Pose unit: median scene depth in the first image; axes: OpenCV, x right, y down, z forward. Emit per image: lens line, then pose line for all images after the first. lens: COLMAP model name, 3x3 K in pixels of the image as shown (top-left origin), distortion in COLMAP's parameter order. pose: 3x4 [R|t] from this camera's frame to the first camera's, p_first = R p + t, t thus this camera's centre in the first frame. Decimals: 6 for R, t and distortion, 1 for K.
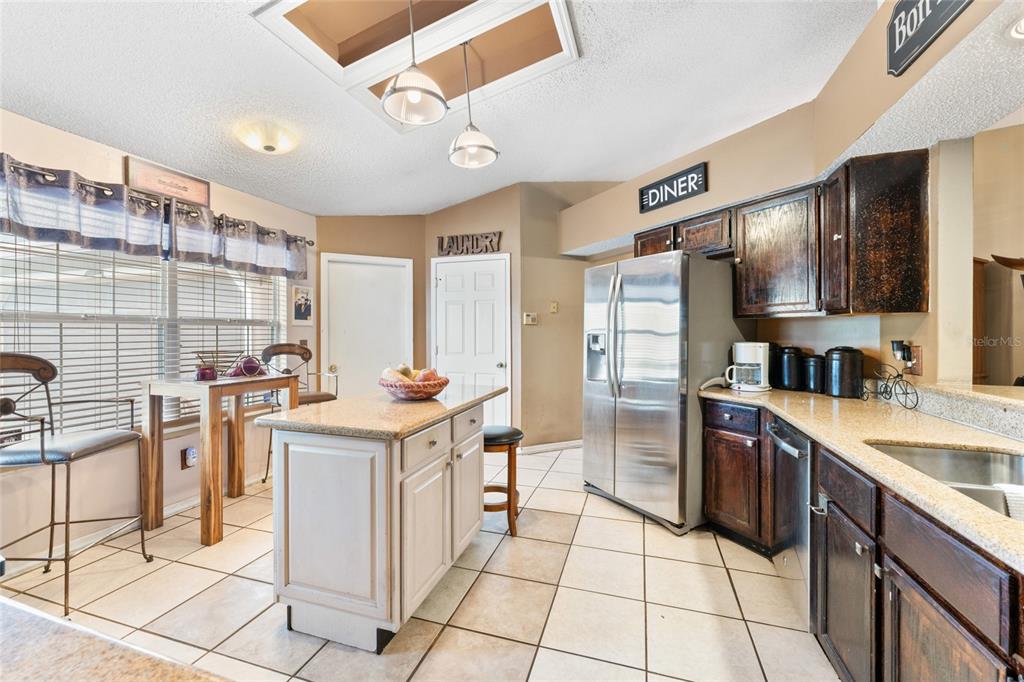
lens RADIAL K [[413.4, 0, 513.6], [0, 413.4, 332.4], [0, 0, 1]] dist [-0.000846, -0.000106]
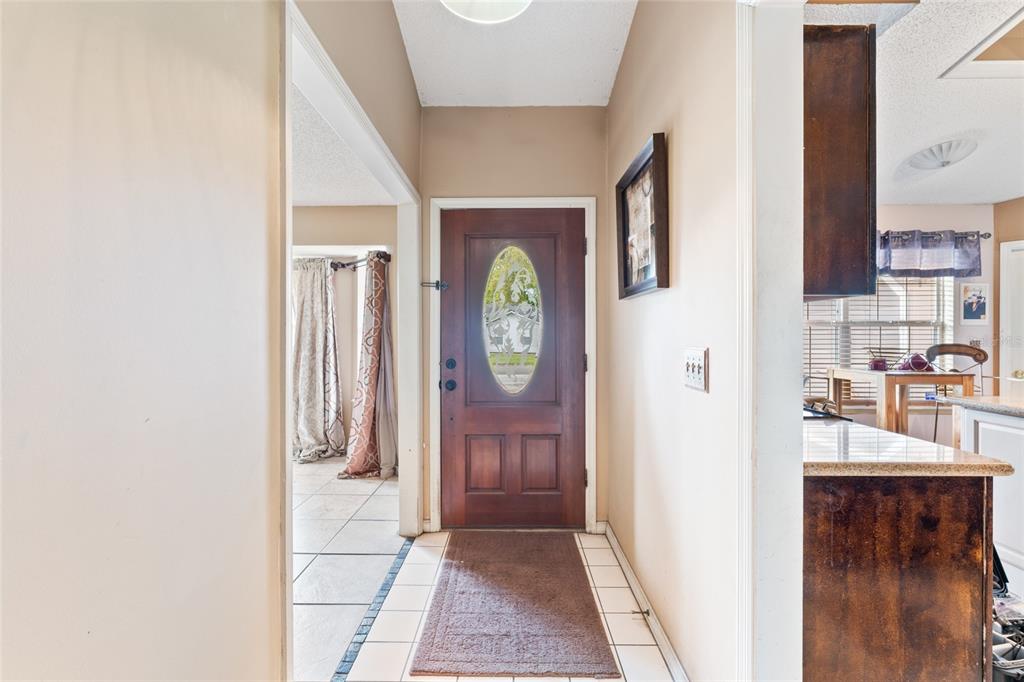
lens RADIAL K [[428.2, 0, 512.0], [0, 428.2, 341.0], [0, 0, 1]] dist [-0.003241, -0.000455]
pose [[0.299452, 0.010695, -0.954051, 0.110685], [-0.000886, 0.999940, 0.010932, 0.010373], [0.954111, -0.002429, 0.299444, -0.321492]]
